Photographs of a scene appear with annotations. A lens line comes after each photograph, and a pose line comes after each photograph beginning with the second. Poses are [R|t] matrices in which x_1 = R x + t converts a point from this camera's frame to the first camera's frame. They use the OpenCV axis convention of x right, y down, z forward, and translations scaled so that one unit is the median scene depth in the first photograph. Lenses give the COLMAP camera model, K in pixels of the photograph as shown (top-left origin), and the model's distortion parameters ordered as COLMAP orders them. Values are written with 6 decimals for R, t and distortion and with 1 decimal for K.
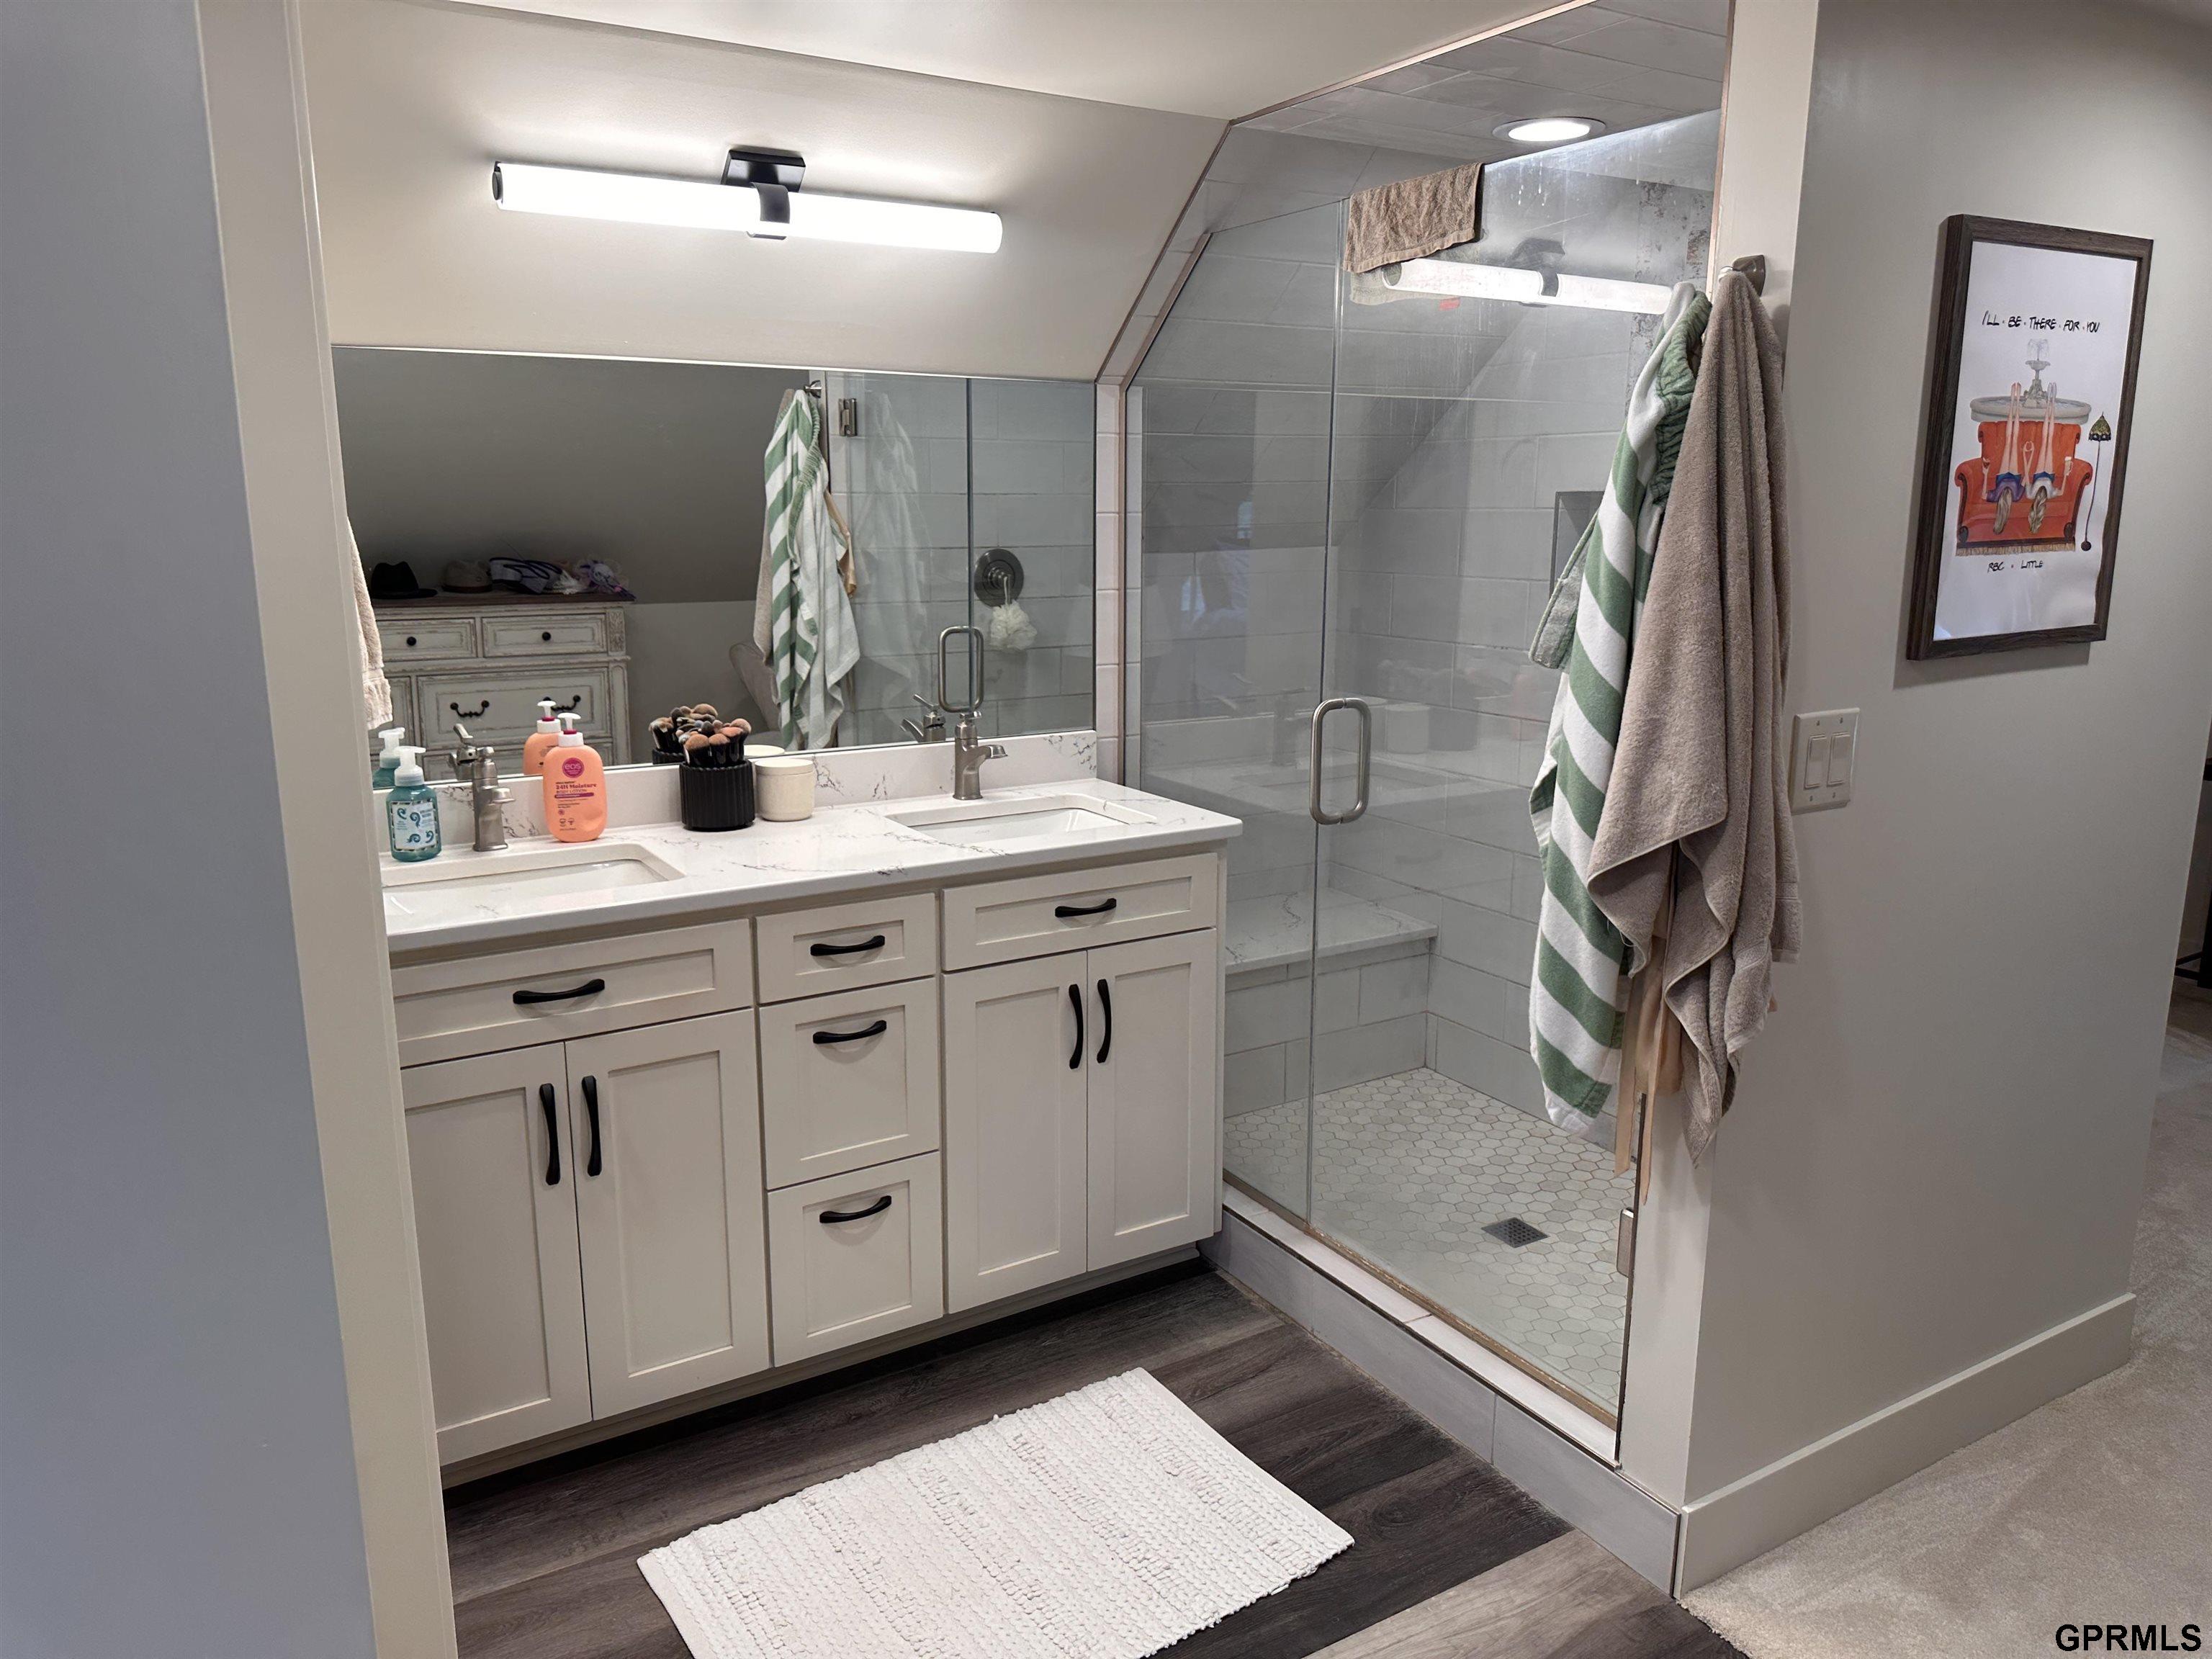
lens RADIAL K [[1546.8, 0, 1110.4], [0, 1546.8, 830.5], [0, 0, 1]] dist [0.067993, -0.080662]
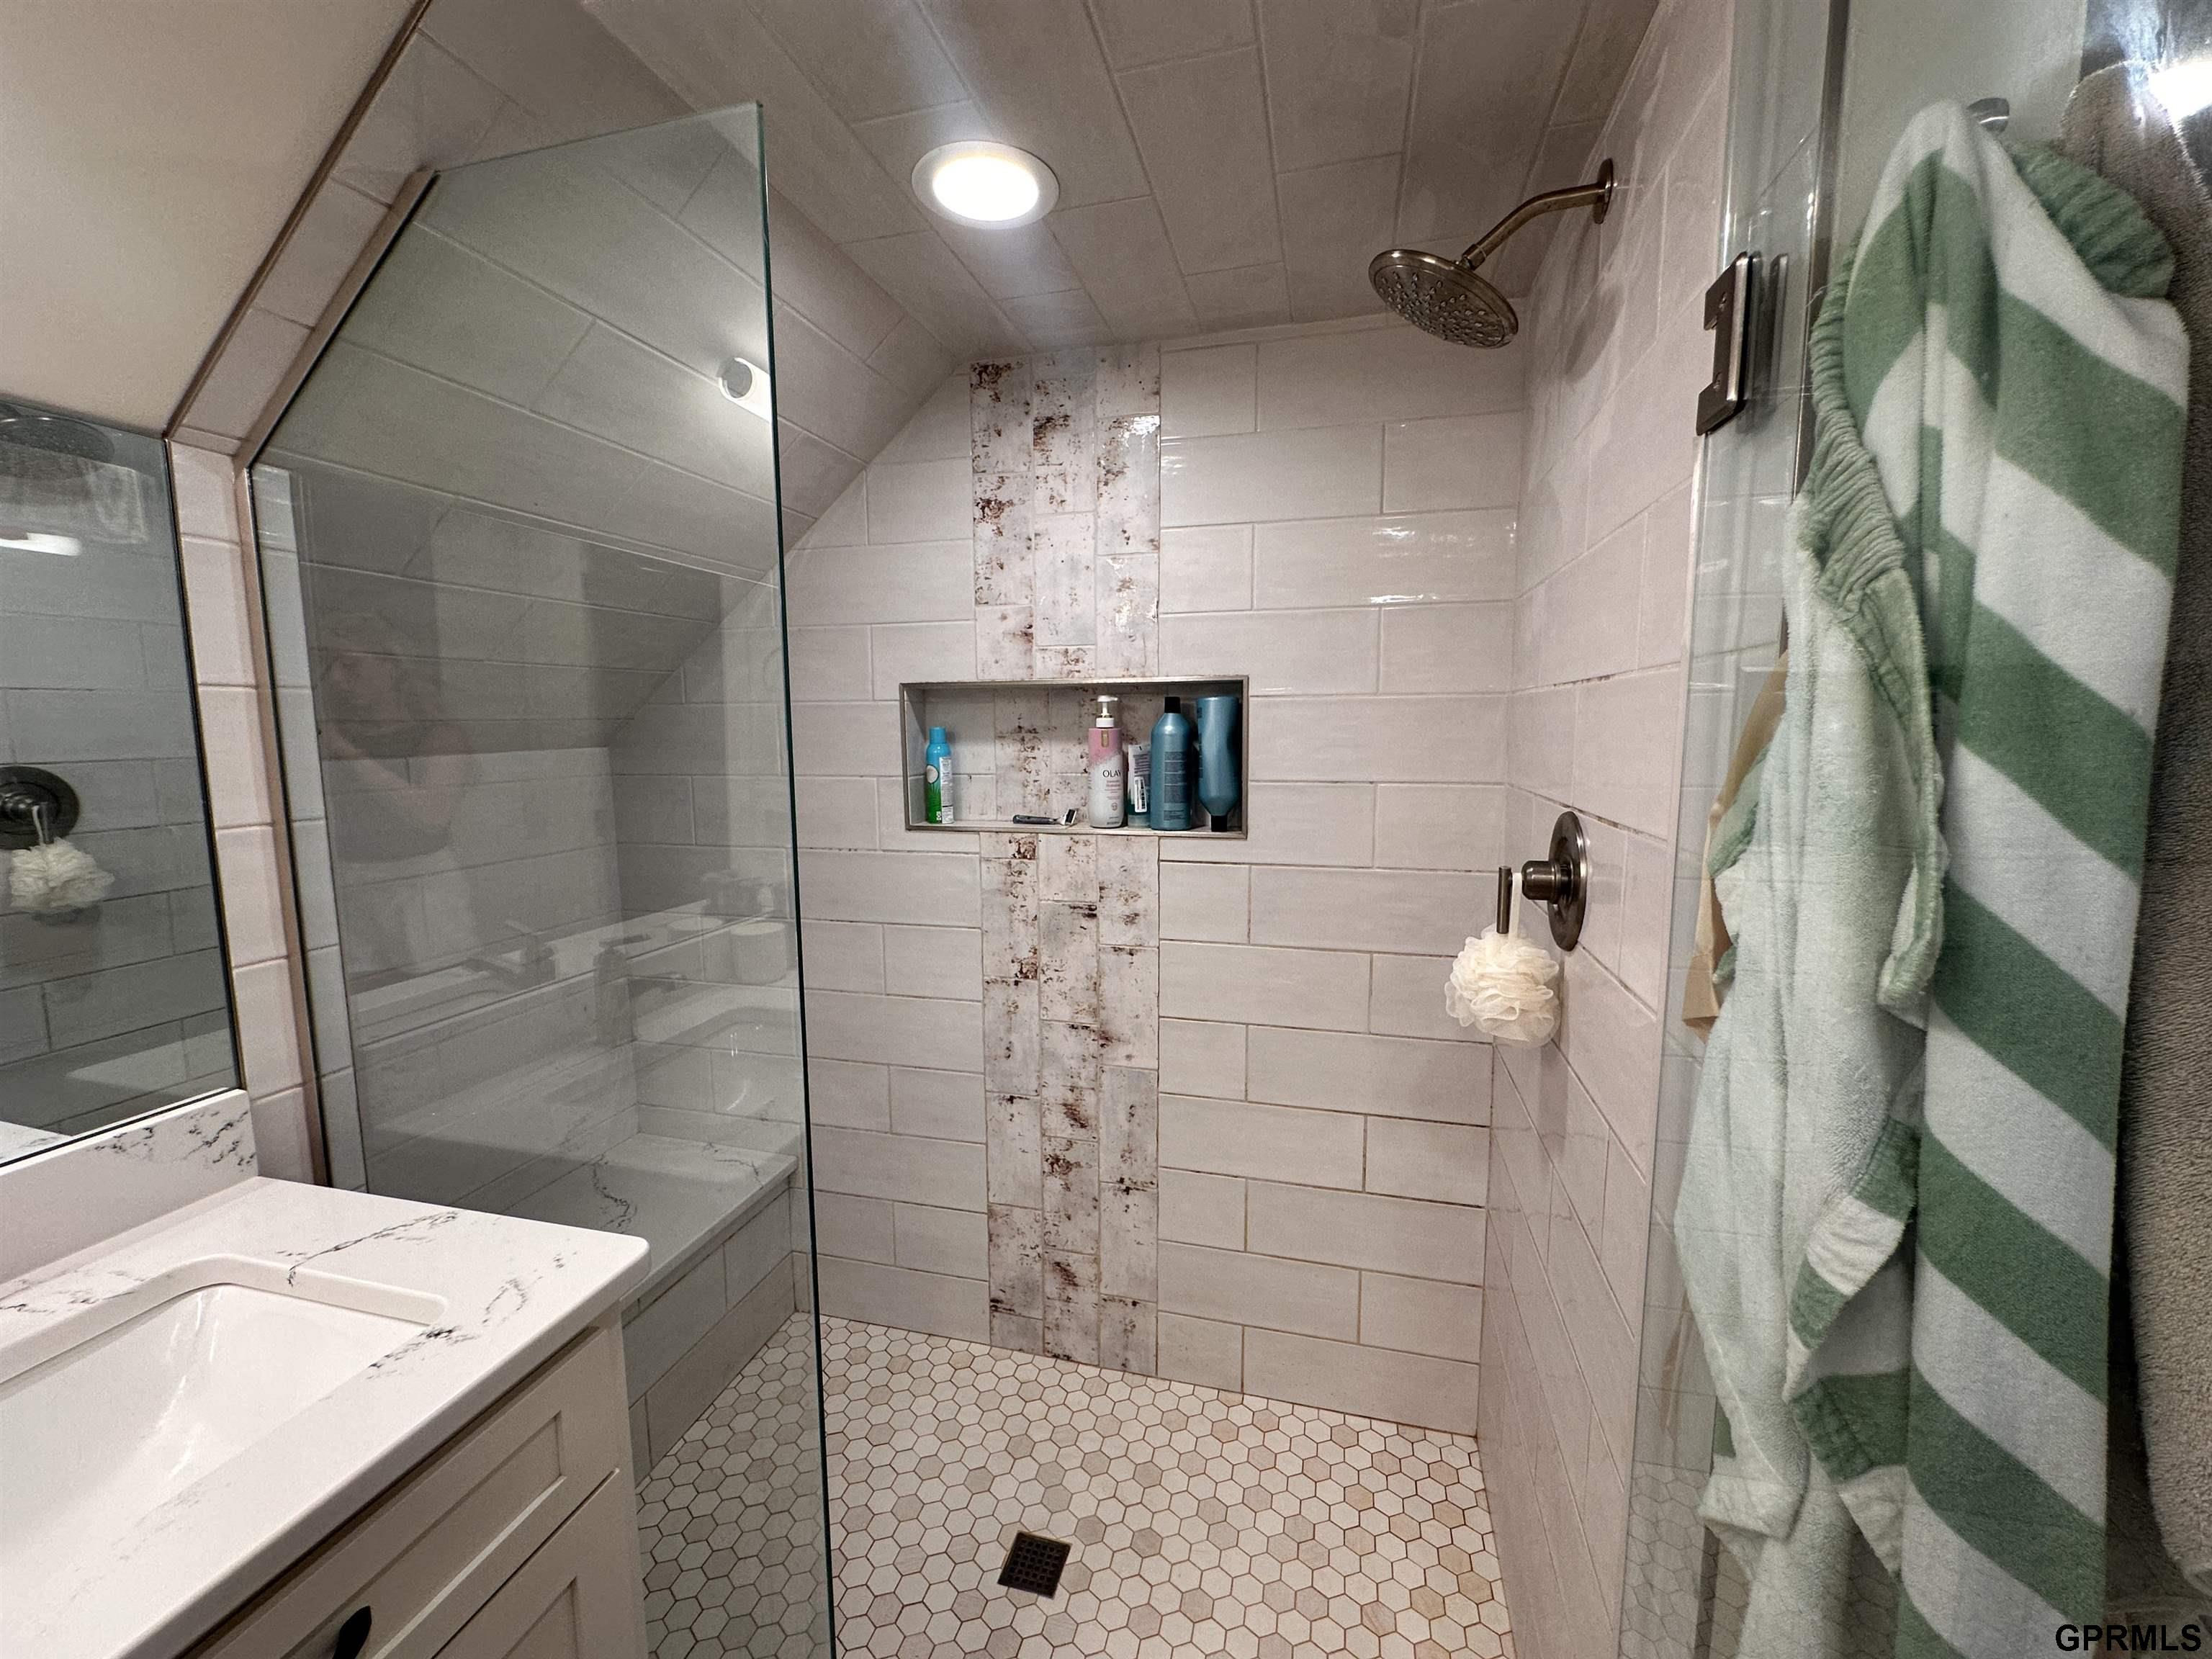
lens RADIAL K [[882.1, 0, 1108.7], [0, 882.1, 838.4], [0, 0, 1]] dist [0.001654, 0.000022]
pose [[0.715627, -0.086406, 0.693117, -0.000566], [0.151930, 0.987816, -0.033719, -0.093413], [-0.681759, 0.129435, 0.720036, 0.577763]]
